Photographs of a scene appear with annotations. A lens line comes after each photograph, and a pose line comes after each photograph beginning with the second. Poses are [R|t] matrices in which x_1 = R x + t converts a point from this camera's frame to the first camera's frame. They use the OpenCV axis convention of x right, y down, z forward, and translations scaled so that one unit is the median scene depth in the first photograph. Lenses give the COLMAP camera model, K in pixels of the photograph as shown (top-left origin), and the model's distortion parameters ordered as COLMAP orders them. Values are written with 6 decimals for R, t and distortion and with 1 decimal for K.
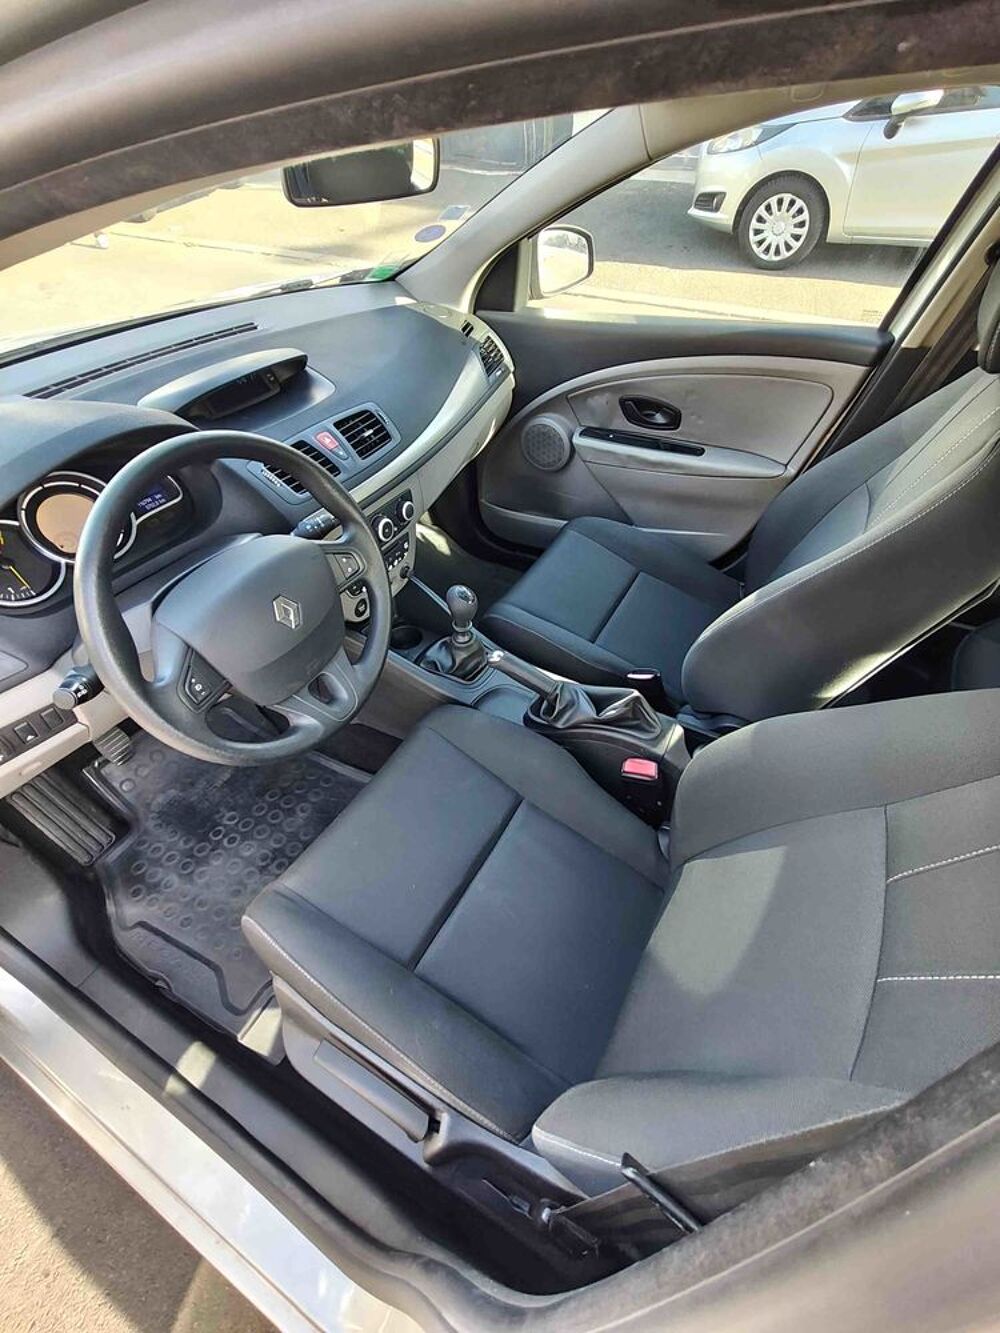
lens RADIAL K [[594.7, 0, 505.4], [0, 594.7, 675.4], [0, 0, 1]] dist [0.000489, -0.000131]
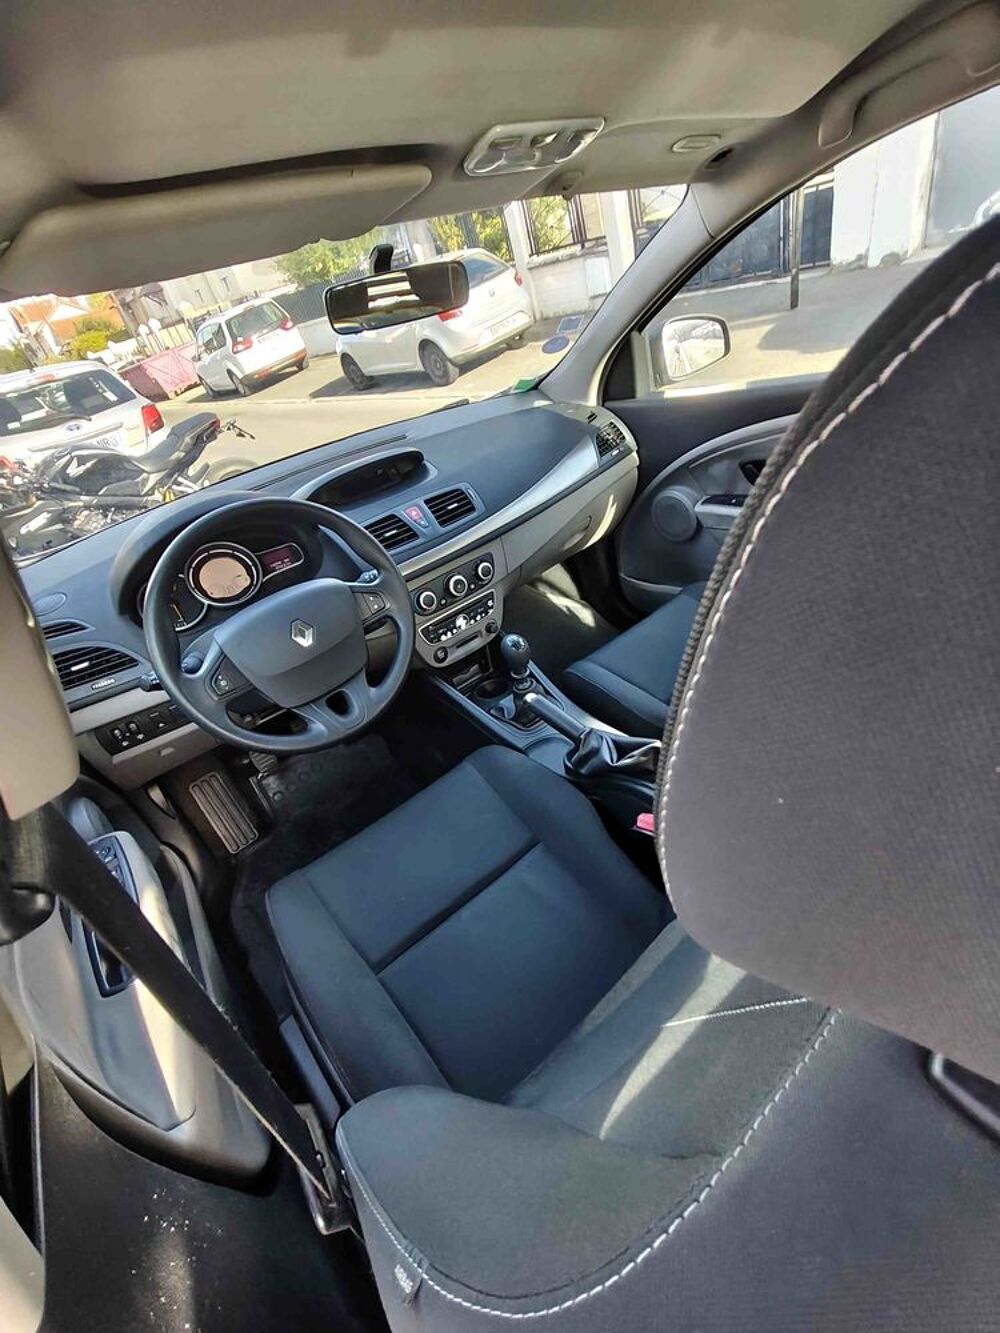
lens RADIAL K [[594.7, 0, 505.4], [0, 594.7, 675.4], [0, 0, 1]] dist [0.000489, -0.000131]
pose [[0.912763, 0.038138, -0.406706, 0.317625], [-0.102921, 0.984983, -0.138618, 0.065839], [0.395312, 0.168384, 0.902981, 0.032309]]
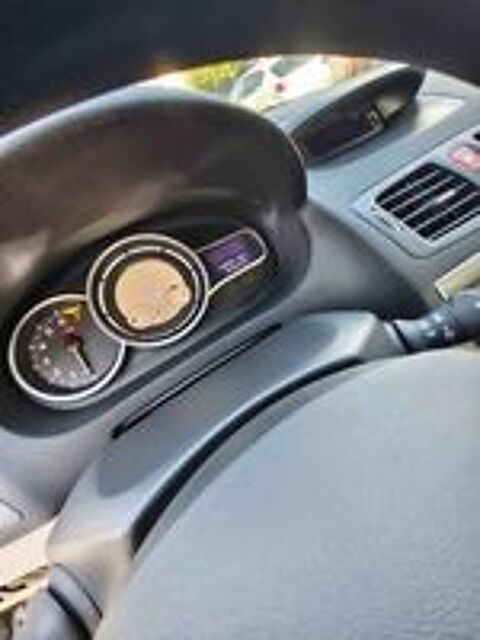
lens RADIAL K [[285.5, 0, 242.6], [0, 285.5, 324.3], [0, 0, 1]] dist [0.000489, -0.000131]
pose [[0.815376, 0.082117, -0.573078, -0.261734], [-0.108065, 0.994080, -0.011312, -0.155423], [0.568757, 0.071153, 0.819422, 0.520811]]
